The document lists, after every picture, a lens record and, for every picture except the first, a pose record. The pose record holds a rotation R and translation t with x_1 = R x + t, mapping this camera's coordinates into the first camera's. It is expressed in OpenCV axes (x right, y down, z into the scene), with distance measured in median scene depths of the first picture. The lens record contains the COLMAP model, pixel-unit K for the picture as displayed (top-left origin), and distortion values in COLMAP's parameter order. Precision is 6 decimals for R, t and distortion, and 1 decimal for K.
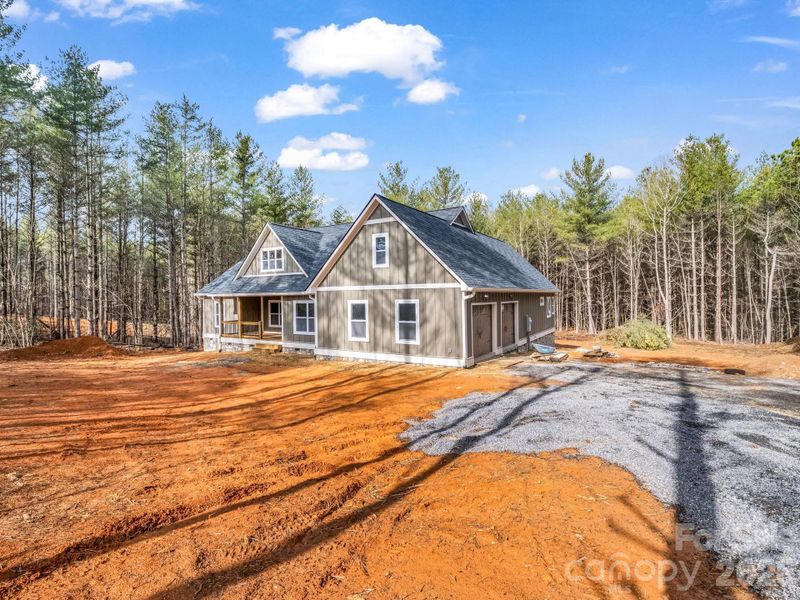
lens RADIAL K [[397.2, 0, 397.5], [0, 397.2, 297.2], [0, 0, 1]] dist [-0.011413, -0.000165]
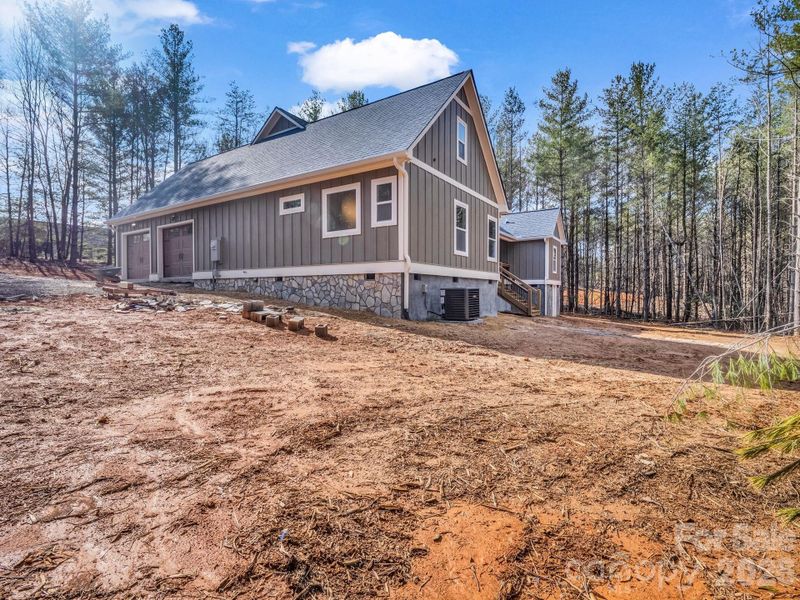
lens RADIAL K [[397.2, 0, 397.5], [0, 397.2, 297.2], [0, 0, 1]] dist [-0.011413, -0.000165]
pose [[-0.011161, 0.031975, -0.999426, 0.975840], [0.005325, 0.999476, 0.031917, 0.124447], [0.999924, -0.004966, -0.011325, 1.289709]]
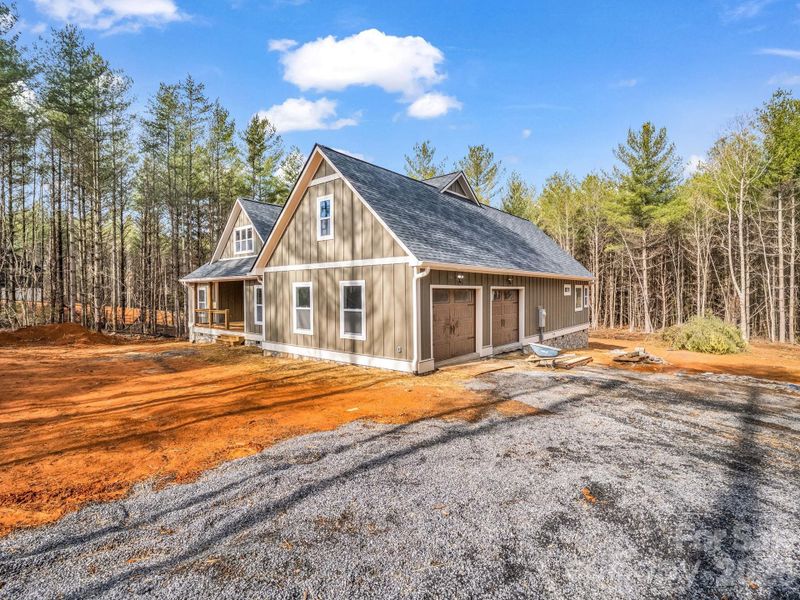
lens RADIAL K [[393.2, 0, 398.2], [0, 393.2, 297.7], [0, 0, 1]] dist [-0.015592, 0.000809]
pose [[0.990574, 0.010150, -0.136600, 0.146059], [-0.008272, 0.999863, 0.014307, 0.018196], [0.136727, -0.013042, 0.990523, 0.182390]]
